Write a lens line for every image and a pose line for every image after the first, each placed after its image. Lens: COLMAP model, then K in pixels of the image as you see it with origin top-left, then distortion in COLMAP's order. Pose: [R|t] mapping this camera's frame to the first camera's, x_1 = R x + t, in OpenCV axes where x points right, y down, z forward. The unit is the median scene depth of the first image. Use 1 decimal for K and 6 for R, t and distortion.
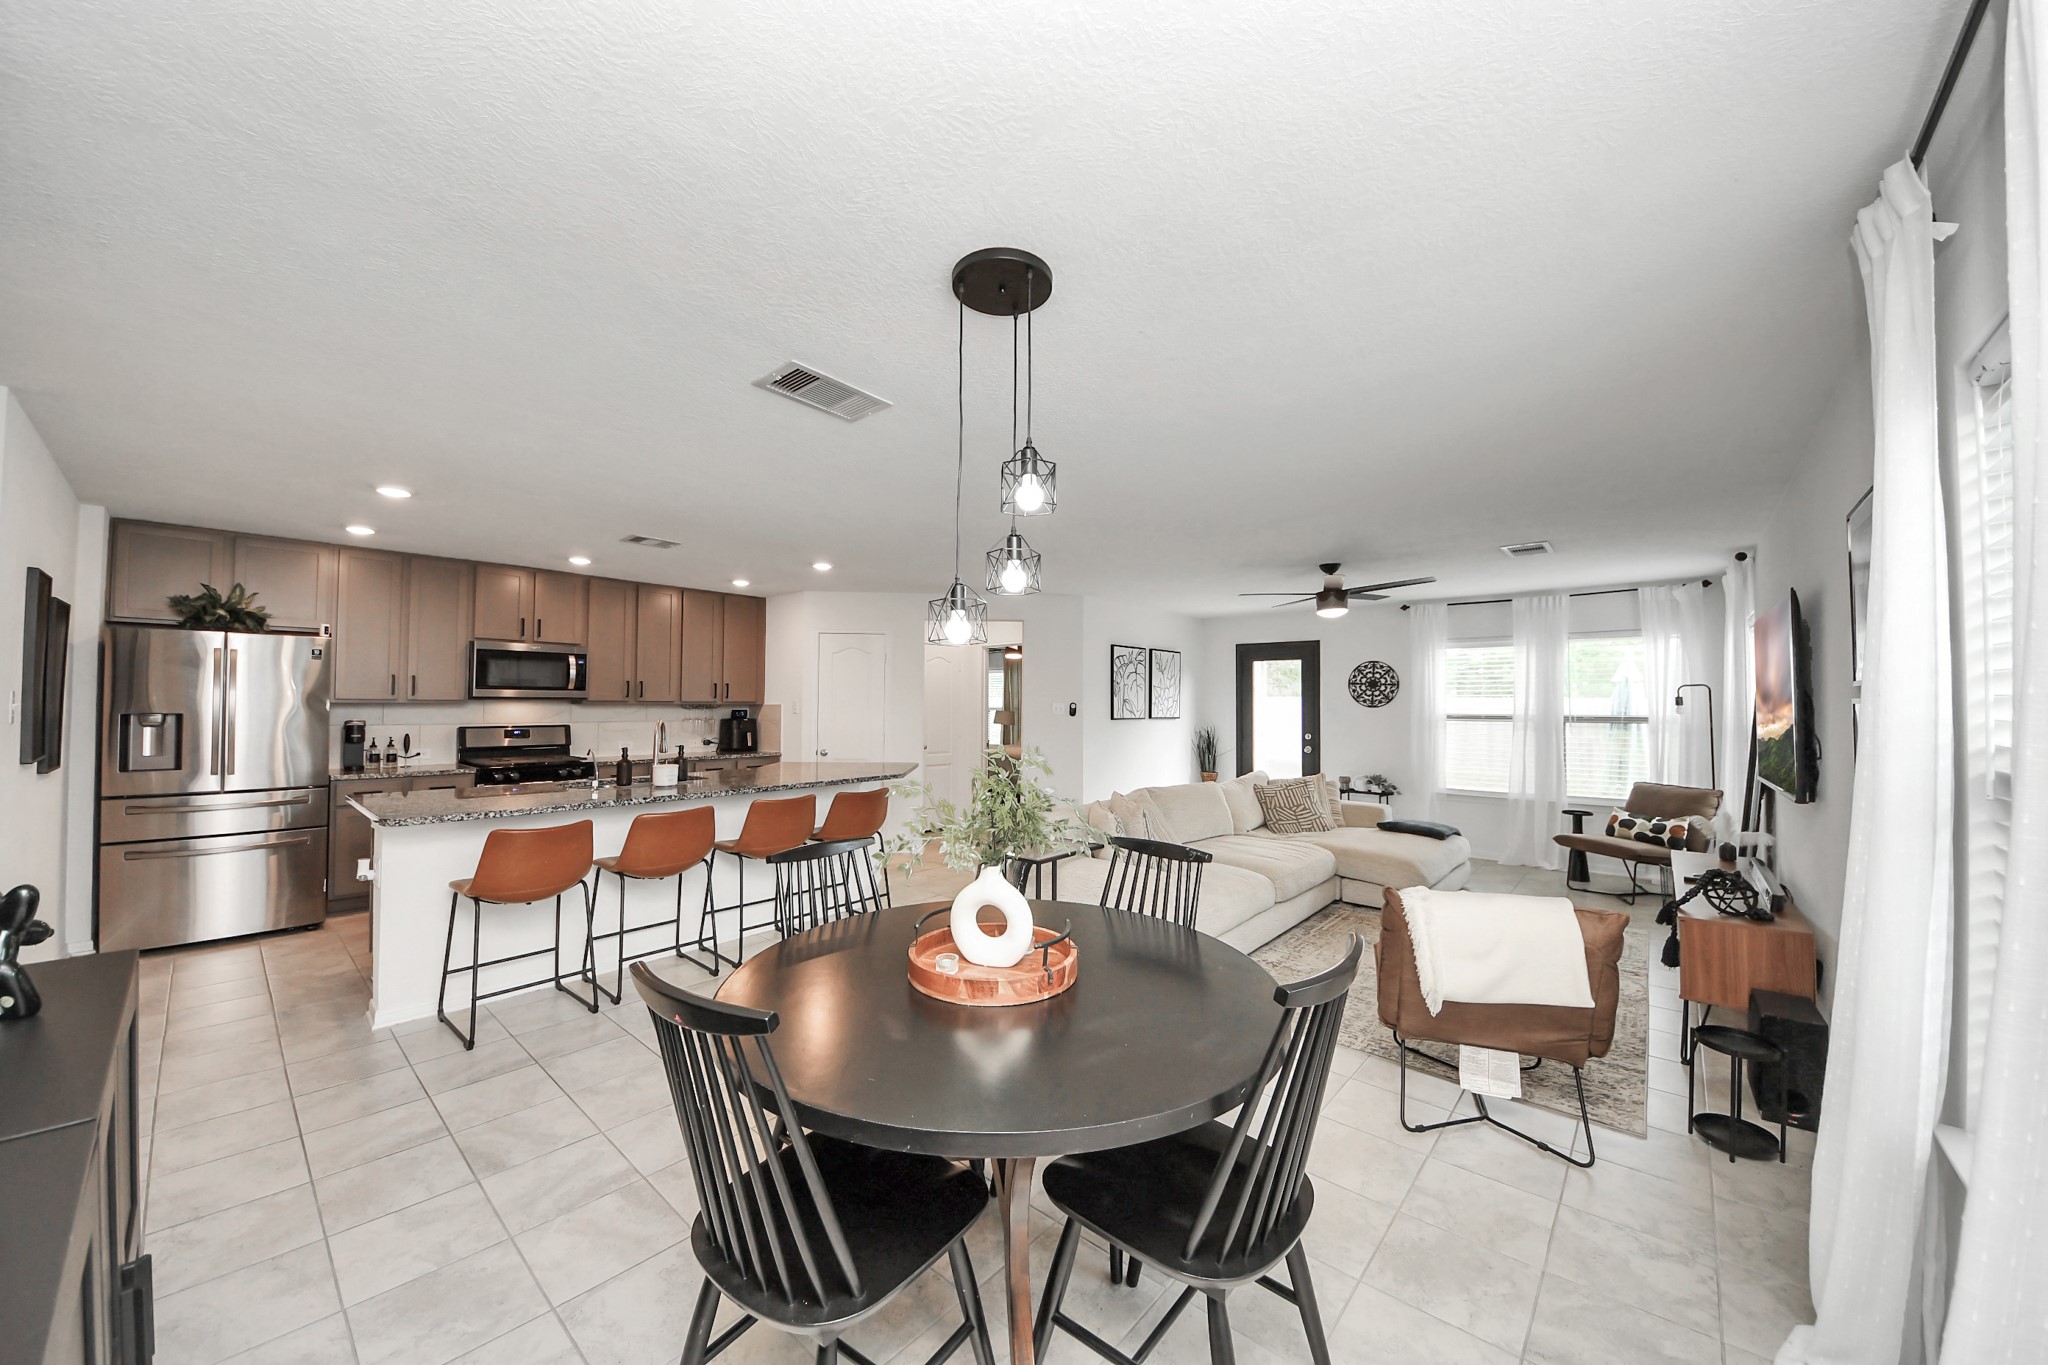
lens RADIAL K [[725.9, 0, 1024.0], [0, 725.9, 682.5], [0, 0, 1]] dist [0.000336, -0.000096]
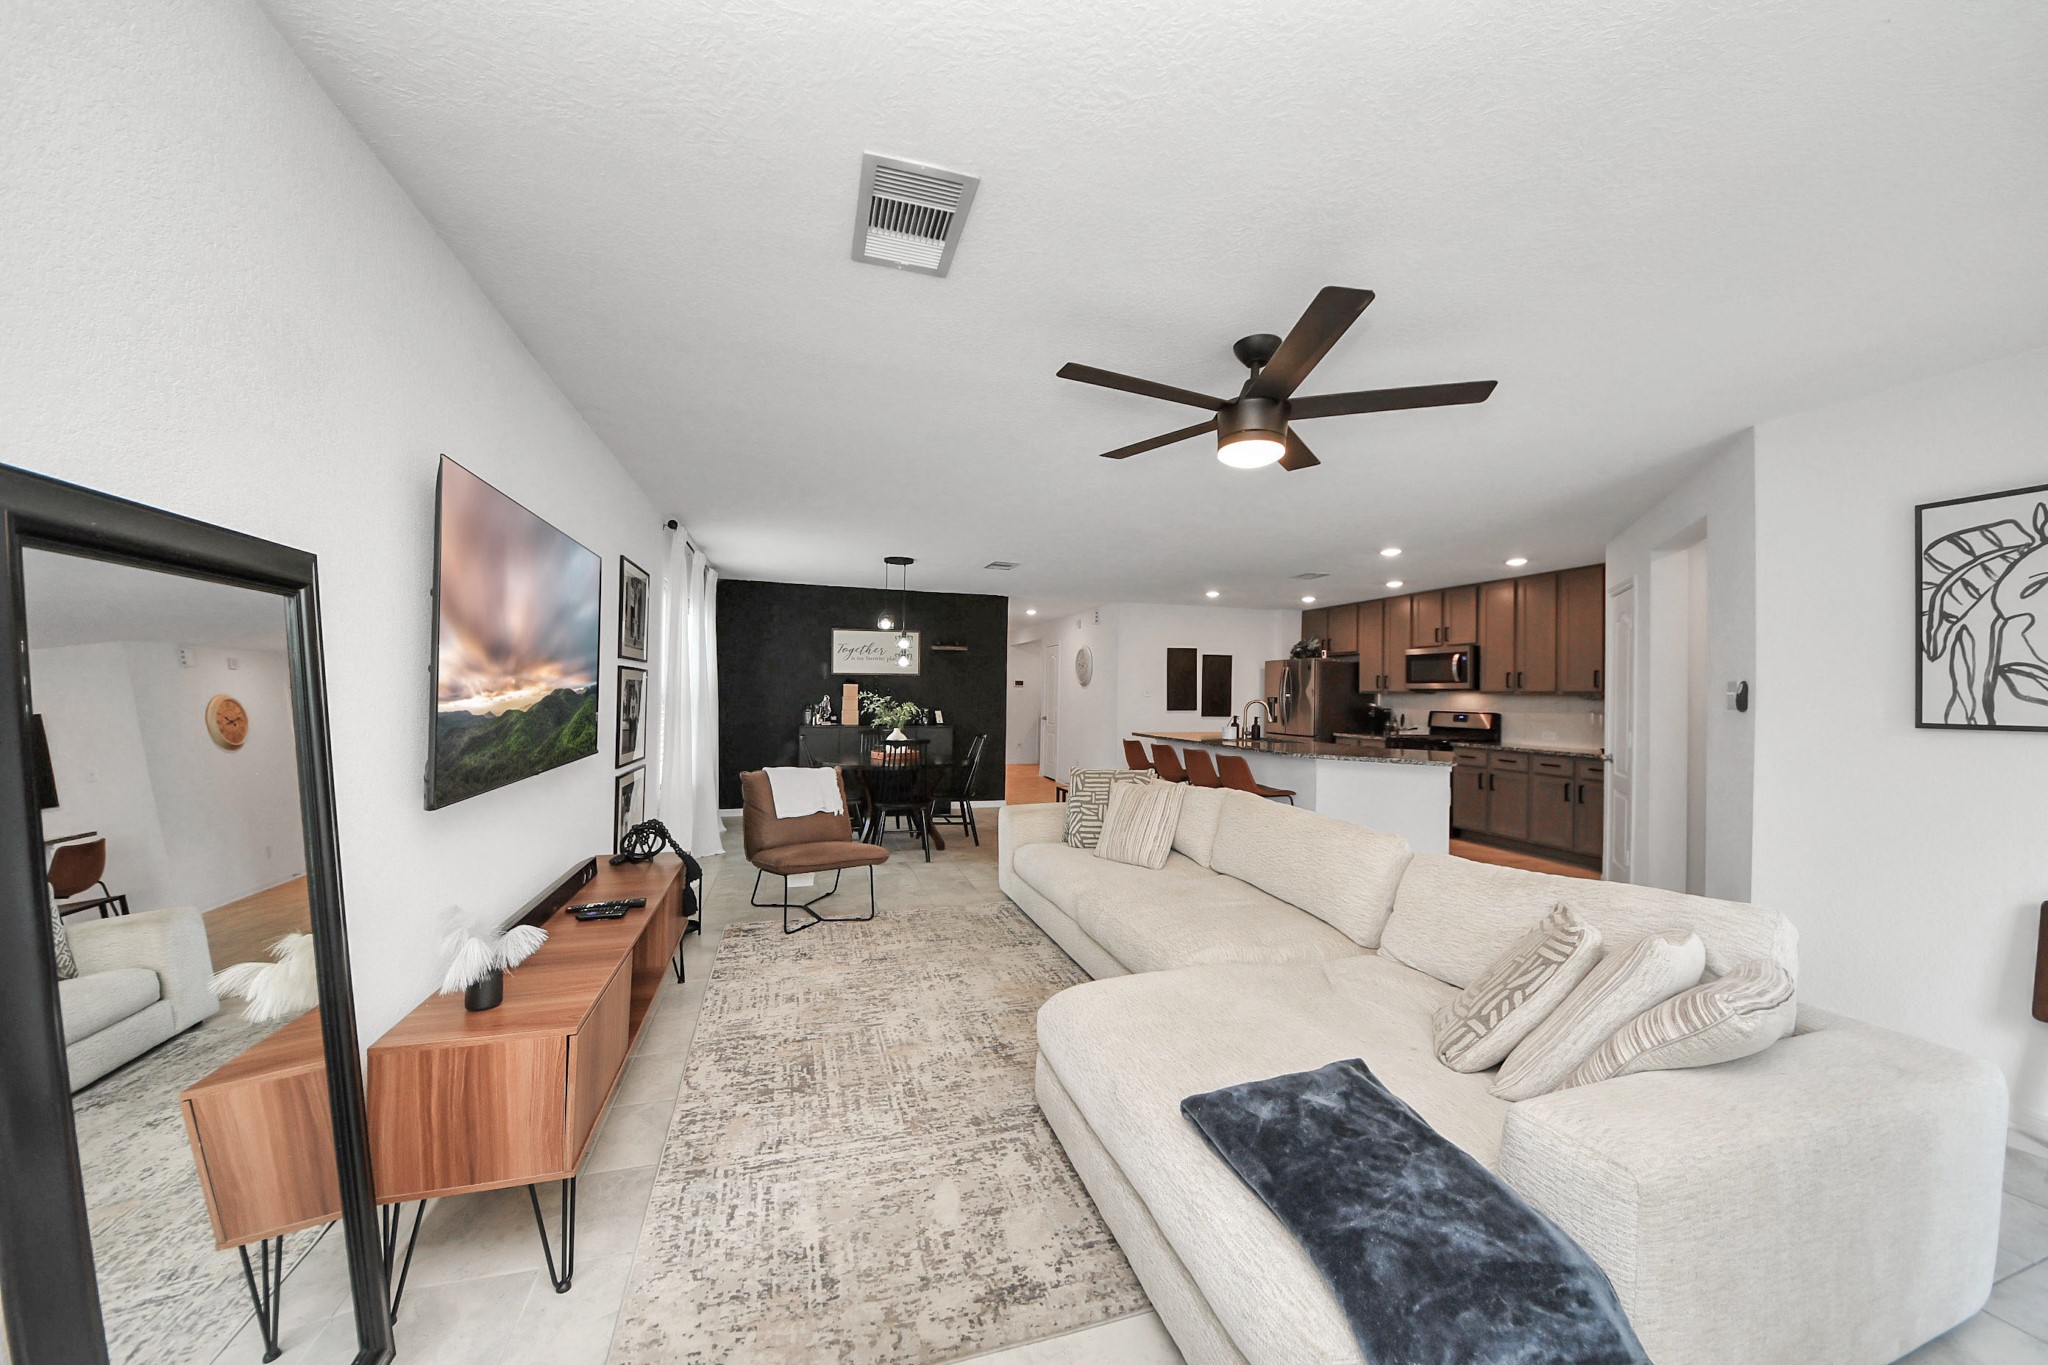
lens RADIAL K [[725.9, 0, 1024.0], [0, 725.9, 682.5], [0, 0, 1]] dist [0.000336, -0.000096]
pose [[-0.546342, -0.025132, -0.837185, 0.745874], [0.010839, 0.999254, -0.037070, 0.044465], [0.837492, -0.029327, -0.545662, 0.986634]]
